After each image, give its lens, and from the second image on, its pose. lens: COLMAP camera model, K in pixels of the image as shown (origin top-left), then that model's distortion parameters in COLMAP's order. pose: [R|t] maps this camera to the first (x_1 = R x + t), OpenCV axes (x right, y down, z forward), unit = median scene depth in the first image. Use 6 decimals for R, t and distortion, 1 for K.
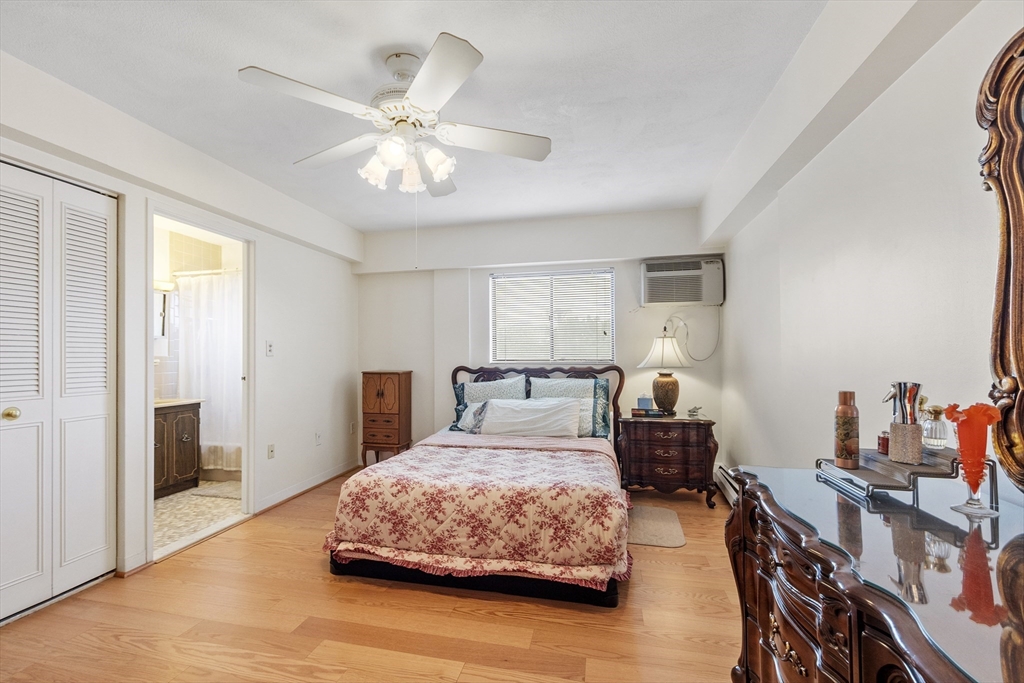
lens RADIAL K [[453.4, 0, 496.1], [0, 453.4, 353.9], [0, 0, 1]] dist [0.000067, 0.000013]
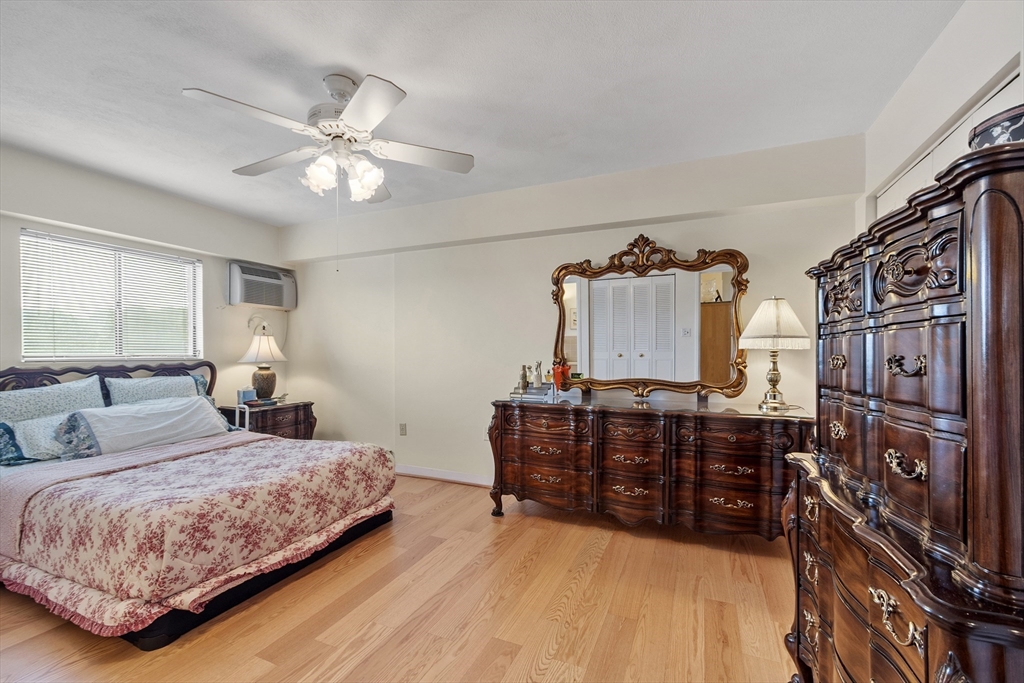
lens RADIAL K [[453.4, 0, 496.1], [0, 453.4, 353.9], [0, 0, 1]] dist [0.000067, 0.000013]
pose [[0.179451, -0.000625, 0.983767, -0.969929], [-0.006956, 0.999974, 0.001904, 0.005628], [-0.983742, -0.007185, 0.179442, 0.335363]]
